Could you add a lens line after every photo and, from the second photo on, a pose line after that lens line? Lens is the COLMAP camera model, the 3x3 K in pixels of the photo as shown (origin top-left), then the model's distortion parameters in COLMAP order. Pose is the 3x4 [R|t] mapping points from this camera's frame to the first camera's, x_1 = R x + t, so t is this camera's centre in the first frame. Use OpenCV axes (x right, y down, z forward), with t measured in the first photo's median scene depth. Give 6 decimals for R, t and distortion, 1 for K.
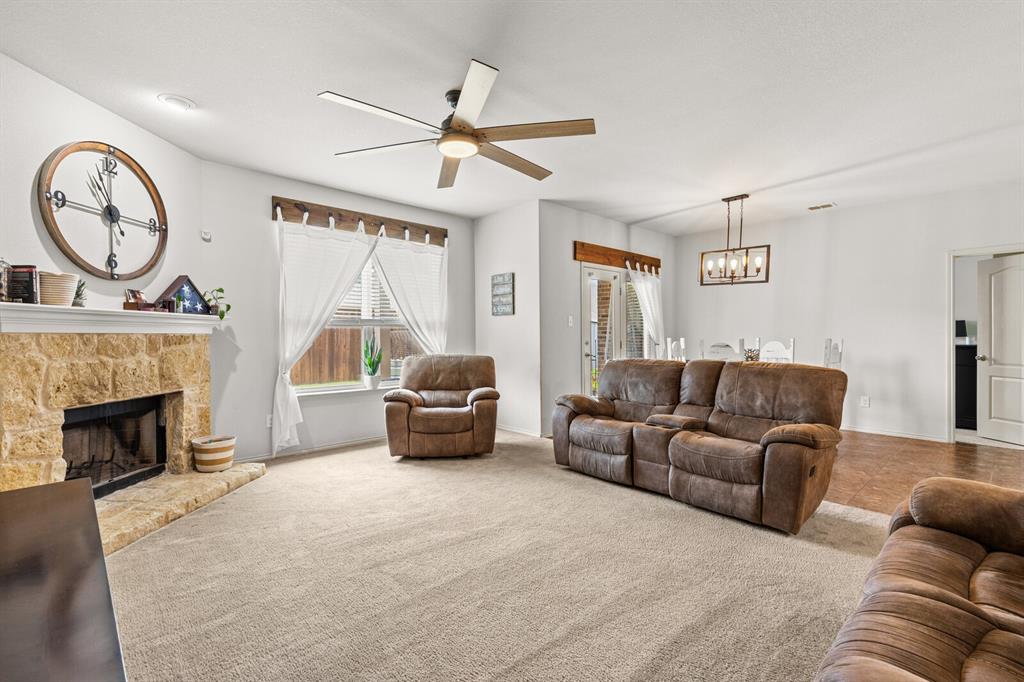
lens RADIAL K [[459.2, 0, 515.5], [0, 459.2, 337.8], [0, 0, 1]] dist [0.003365, -0.000124]
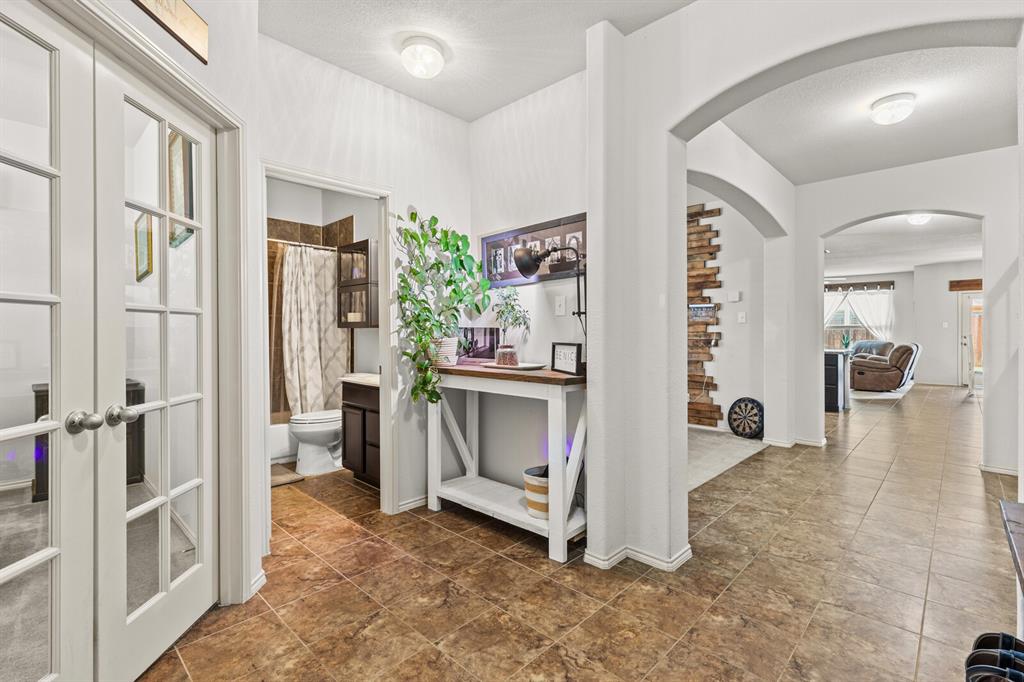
lens RADIAL K [[464.2, 0, 514.0], [0, 464.2, 335.6], [0, 0, 1]] dist [0.001303, 0.000079]
pose [[0.054715, 0.013229, -0.998414, 3.009175], [-0.010564, 0.999864, 0.012669, 0.002270], [0.998446, 0.009854, 0.054848, -1.323262]]
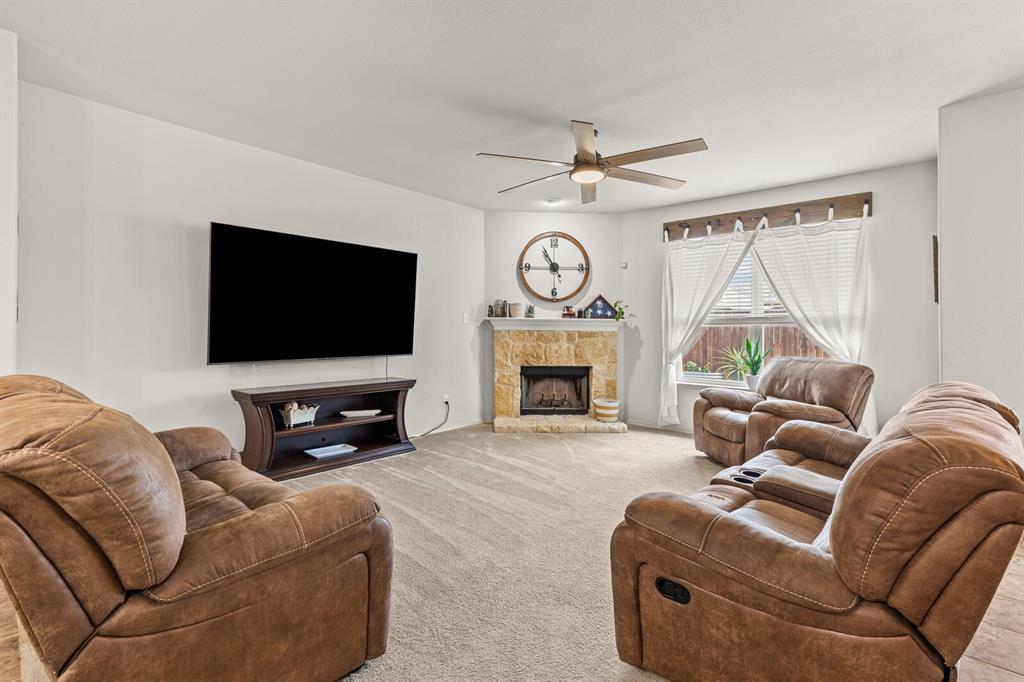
lens RADIAL K [[465.3, 0, 513.7], [0, 465.3, 330.3], [0, 0, 1]] dist [0.002776, 0.000213]
pose [[0.083607, 0.001640, -0.996497, 0.902569], [-0.014996, 0.999887, 0.000388, -0.007532], [0.996386, 0.014911, 0.083622, 0.602697]]
